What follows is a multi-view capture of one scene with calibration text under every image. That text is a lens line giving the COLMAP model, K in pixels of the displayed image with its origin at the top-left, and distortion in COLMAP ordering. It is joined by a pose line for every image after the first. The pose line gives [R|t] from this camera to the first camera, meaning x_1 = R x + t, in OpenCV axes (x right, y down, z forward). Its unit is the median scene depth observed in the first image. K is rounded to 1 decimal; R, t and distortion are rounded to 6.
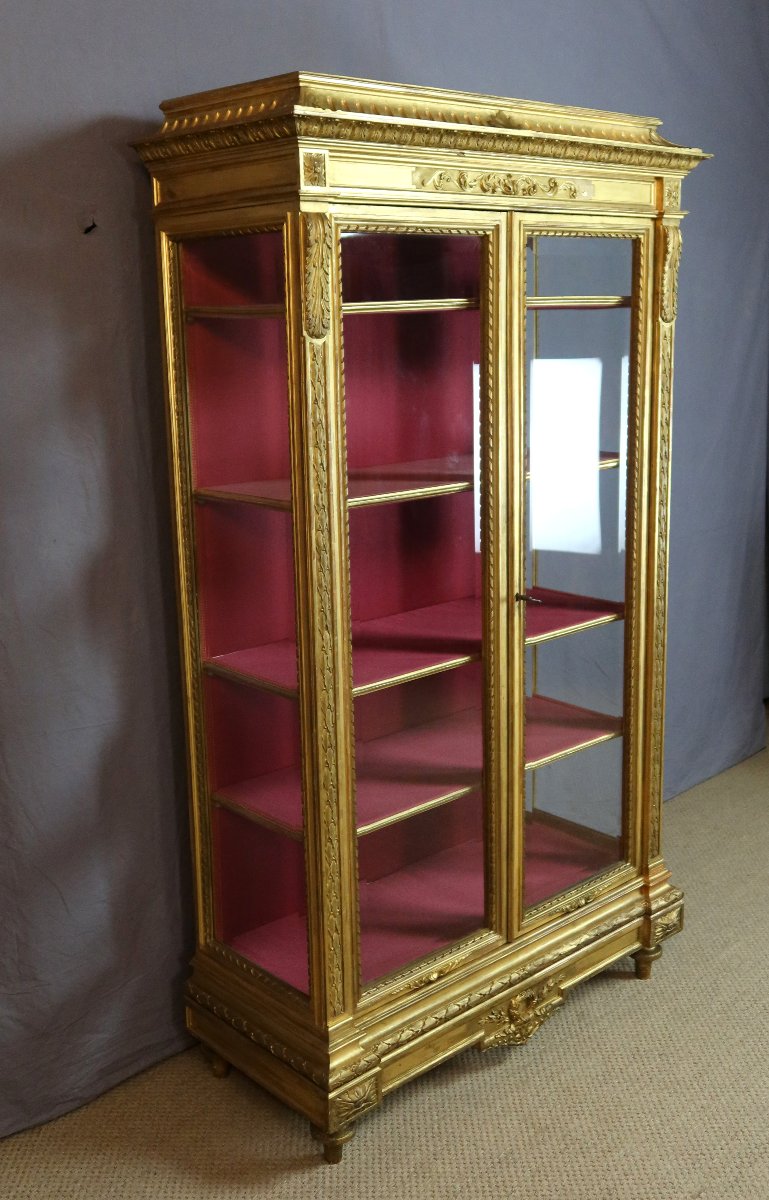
lens RADIAL K [[1282.4, 0, 379.9], [0, 1282.4, 572.4], [0, 0, 1]] dist [0.009679, 0.008188]
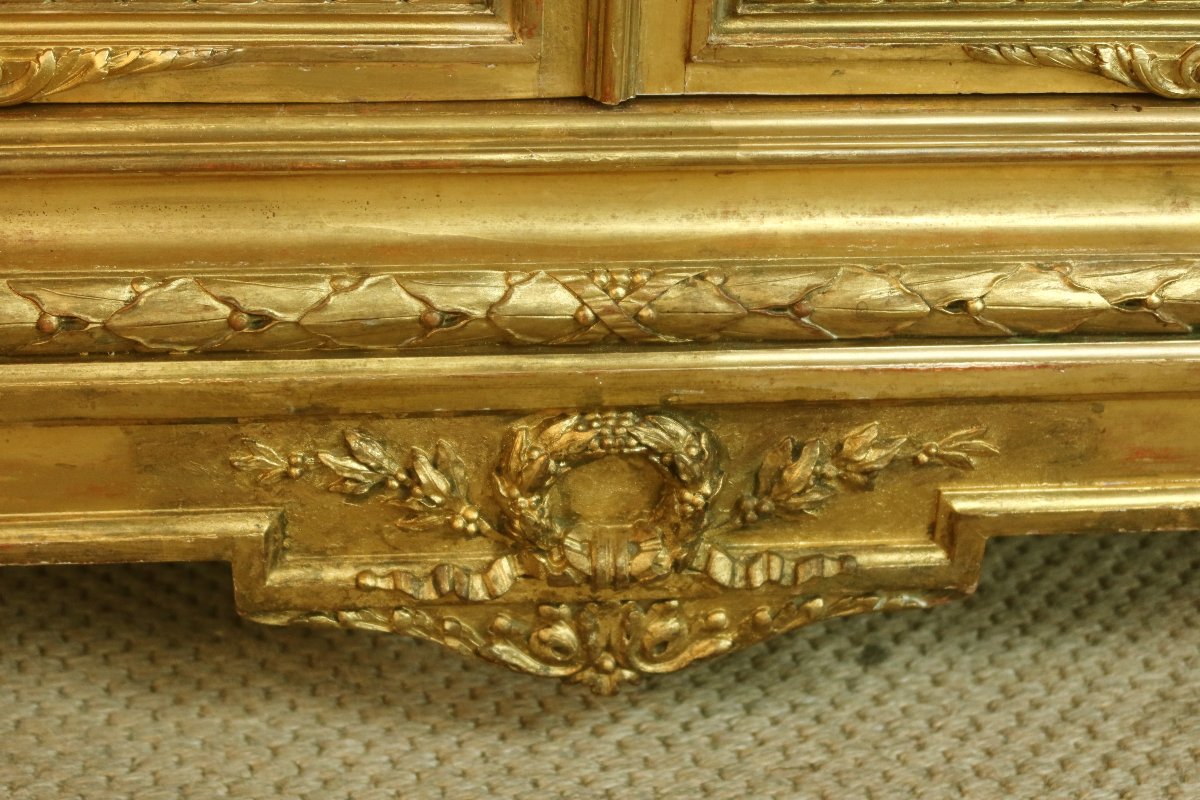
lens RADIAL K [[2434.3, 0, 600.0], [0, 2434.3, 400.0], [0, 0, 1]] dist [-0.017237, -0.040891]
pose [[0.803399, 0.357992, -0.475807, 0.299825], [-0.174628, 0.905603, 0.386507, 0.238177], [0.569259, -0.227430, 0.790076, 0.875979]]
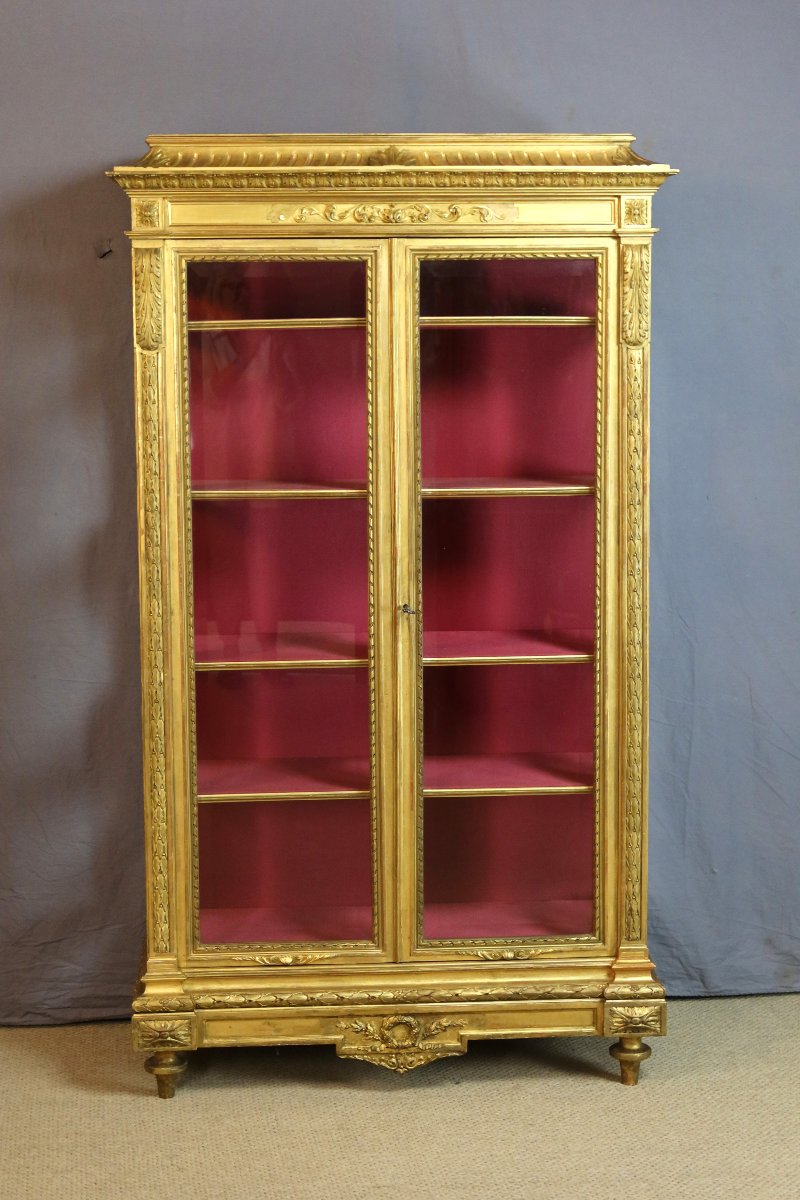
lens RADIAL K [[2317.2, 0, 400.0], [0, 2317.2, 600.0], [0, 0, 1]] dist [0.012856, 0.049804]
pose [[0.783205, 0.094365, -0.614561, 1.359949], [-0.136412, 0.990413, -0.021769, 0.058999], [0.606615, 0.100883, 0.788569, -0.498118]]
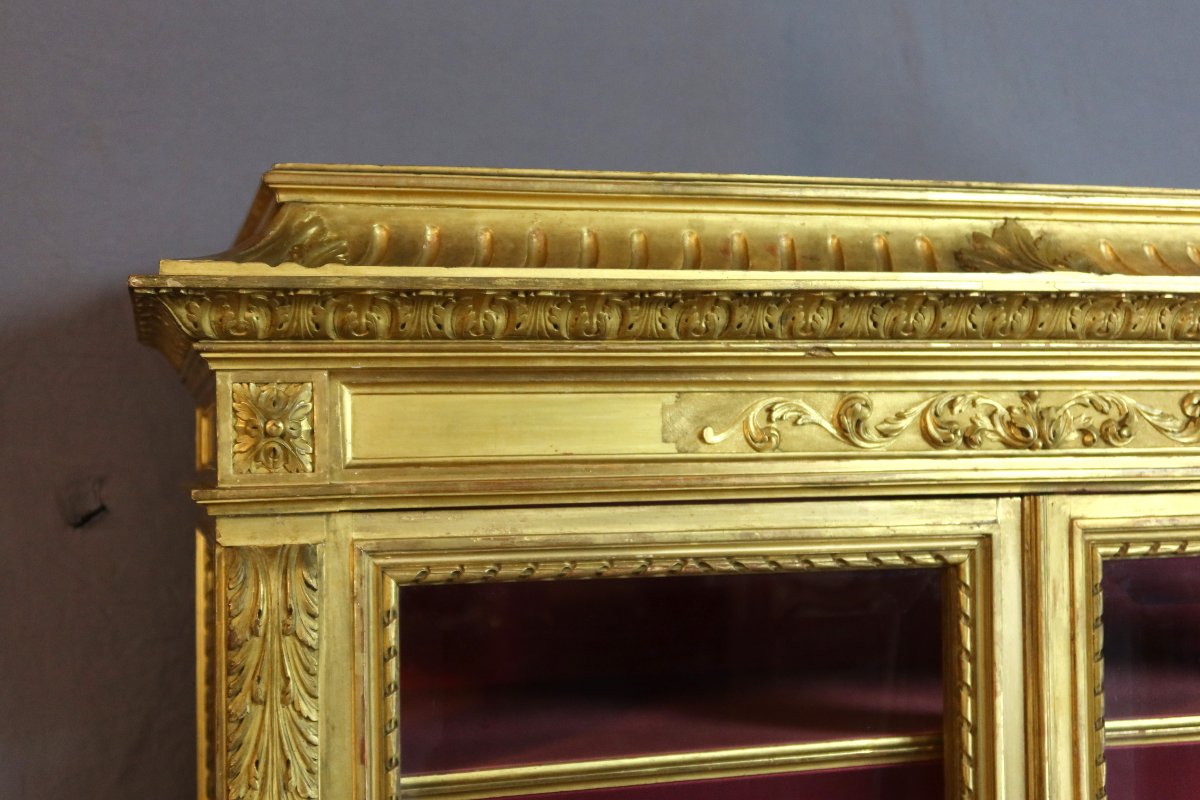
lens RADIAL K [[1675.3, 0, 600.0], [0, 1675.3, 400.0], [0, 0, 1]] dist [-0.001784, 0.010128]
pose [[0.892410, -0.006039, -0.451186, 0.207680], [-0.095509, 0.974727, -0.201955, -0.210699], [0.441002, 0.223319, 0.869279, 0.569252]]
